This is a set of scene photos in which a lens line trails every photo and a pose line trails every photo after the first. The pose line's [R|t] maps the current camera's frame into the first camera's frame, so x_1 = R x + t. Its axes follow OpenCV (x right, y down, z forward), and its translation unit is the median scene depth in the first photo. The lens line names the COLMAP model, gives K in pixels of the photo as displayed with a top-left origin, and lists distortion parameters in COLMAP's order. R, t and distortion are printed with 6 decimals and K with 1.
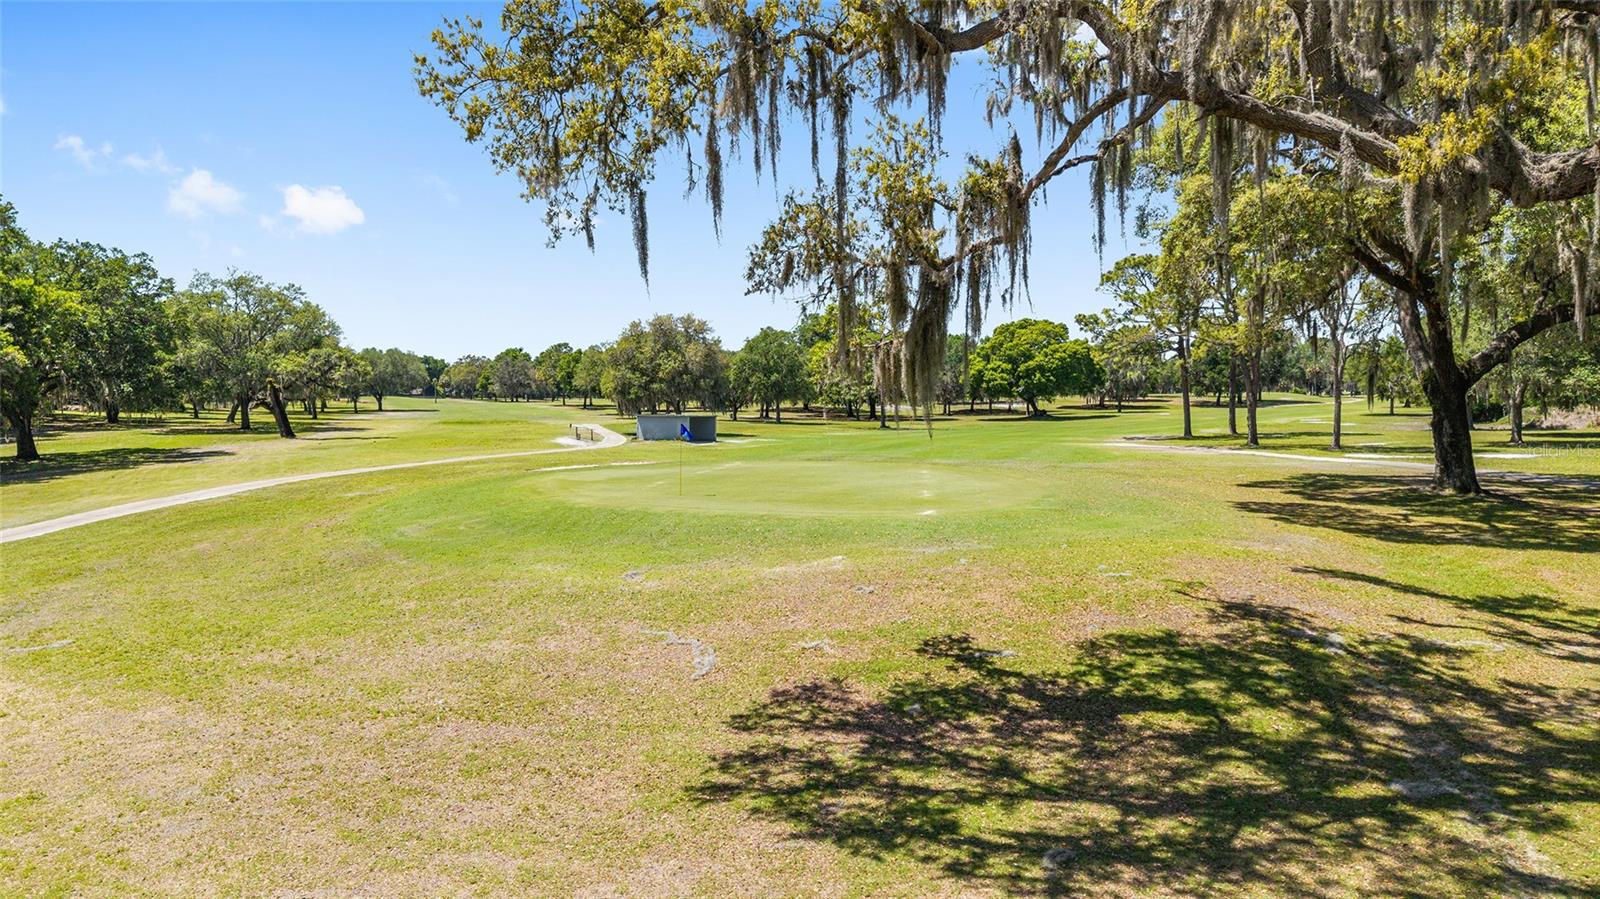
lens RADIAL K [[1071.0, 0, 800.0], [0, 1071.0, 449.5], [0, 0, 1]] dist [0.055259, -0.085134]
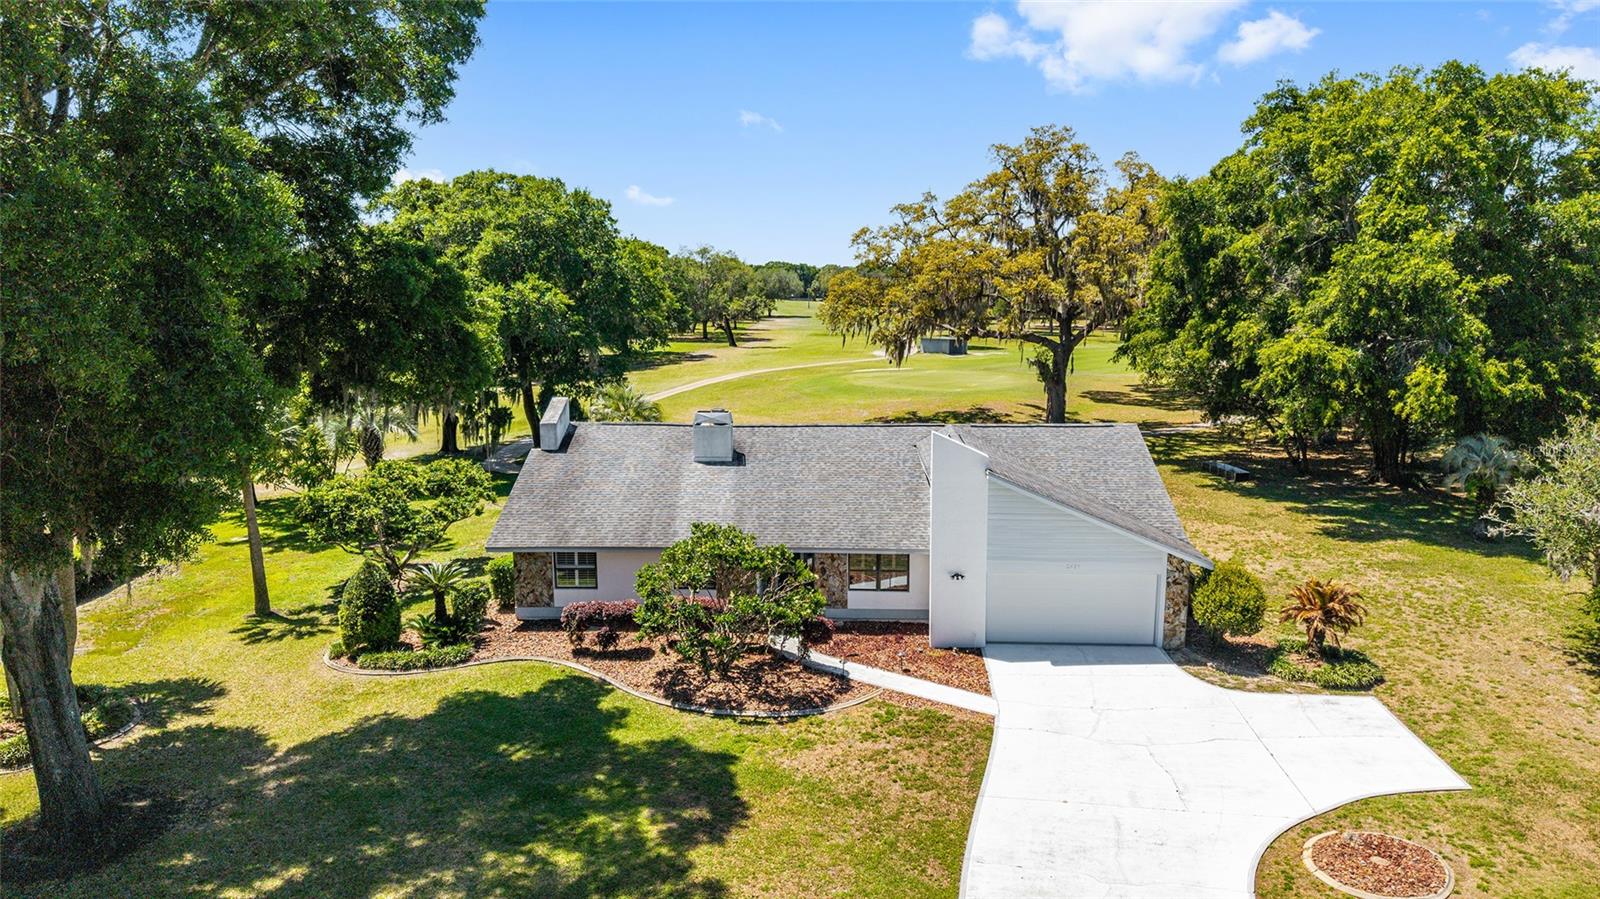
lens RADIAL K [[1073.7, 0, 800.0], [0, 1073.7, 449.5], [0, 0, 1]] dist [-0.001379, -0.002317]
pose [[0.945338, 0.049771, -0.322273, 0.198967], [-0.016714, 0.994380, 0.104541, -0.025670], [0.325664, -0.093440, 0.940857, -0.611931]]
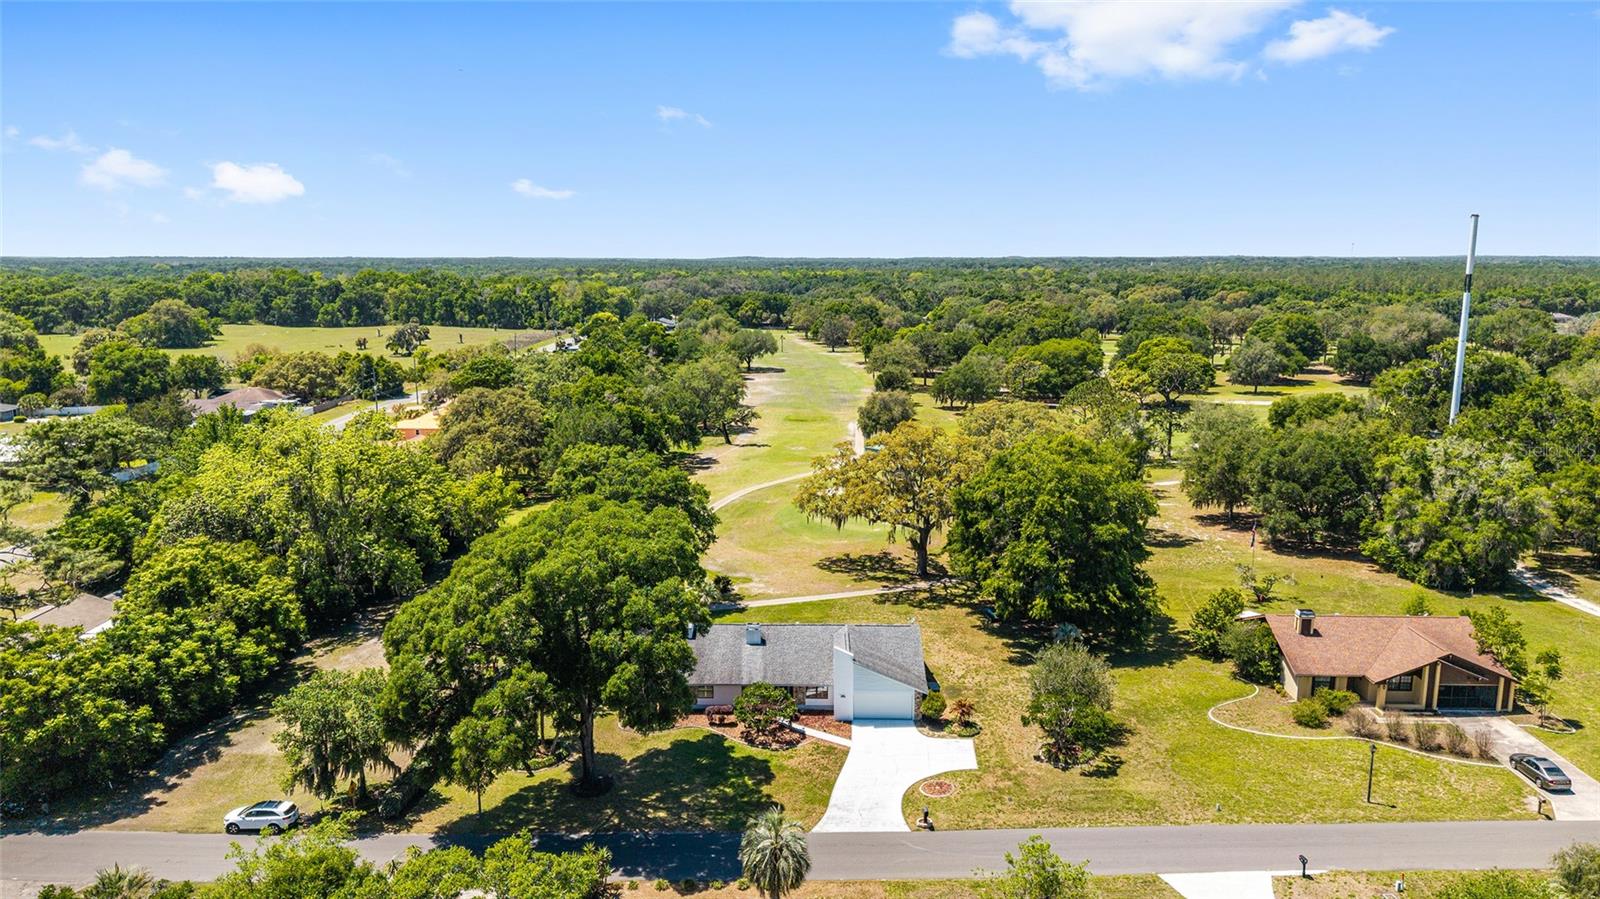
lens RADIAL K [[1078.3, 0, 800.0], [0, 1078.3, 449.5], [0, 0, 1]] dist [0.037023, -0.050997]
pose [[0.953345, 0.051495, -0.297457, 0.385239], [-0.015277, 0.992311, 0.122823, -0.298567], [0.301495, -0.112549, 0.946802, -1.207411]]
